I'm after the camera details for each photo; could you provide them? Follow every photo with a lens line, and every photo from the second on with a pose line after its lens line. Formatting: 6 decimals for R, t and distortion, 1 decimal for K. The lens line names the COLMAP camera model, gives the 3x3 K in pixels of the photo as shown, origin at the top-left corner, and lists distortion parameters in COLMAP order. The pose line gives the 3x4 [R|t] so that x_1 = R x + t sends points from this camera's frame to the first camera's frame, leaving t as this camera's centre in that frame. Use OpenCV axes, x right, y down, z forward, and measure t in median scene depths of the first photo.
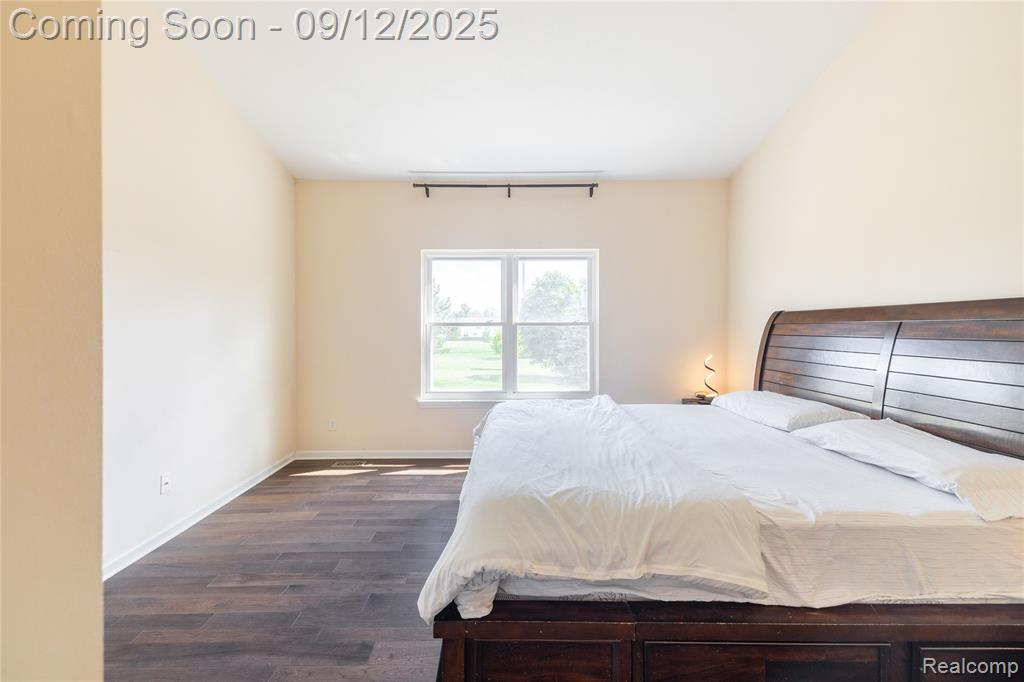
lens RADIAL K [[414.7, 0, 513.2], [0, 414.7, 337.7], [0, 0, 1]] dist [0.047598, -0.013505]
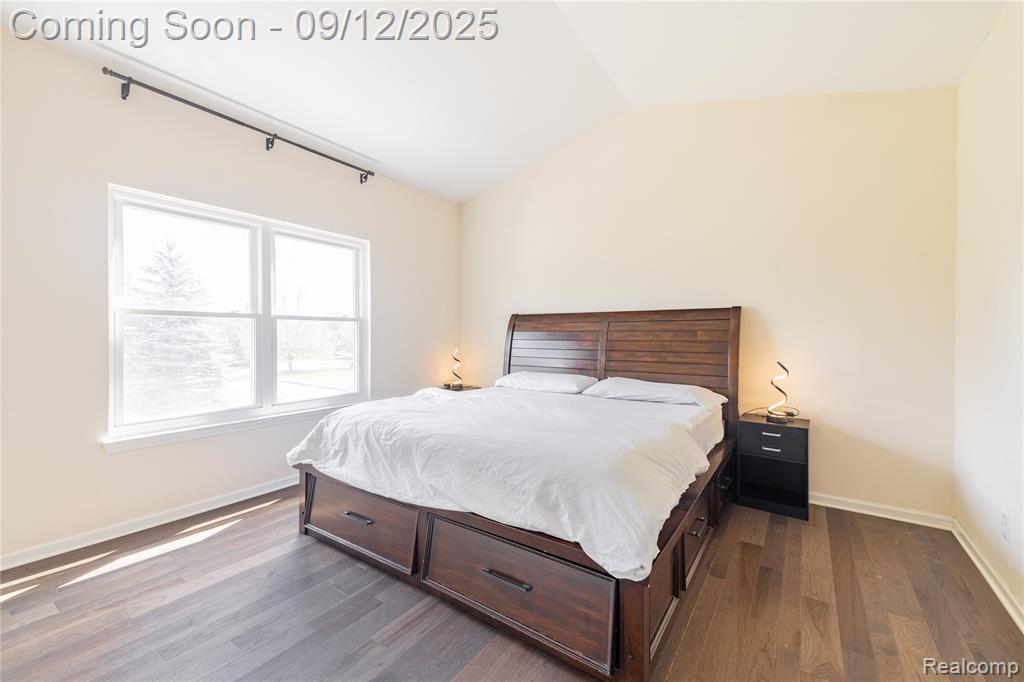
lens RADIAL K [[414.7, 0, 513.2], [0, 414.7, 337.7], [0, 0, 1]] dist [0.047598, -0.013505]
pose [[0.578025, -0.000922, 0.816019, -0.385522], [0.016504, 0.999808, -0.010561, 0.022803], [-0.815852, 0.019572, 0.577929, 0.190375]]
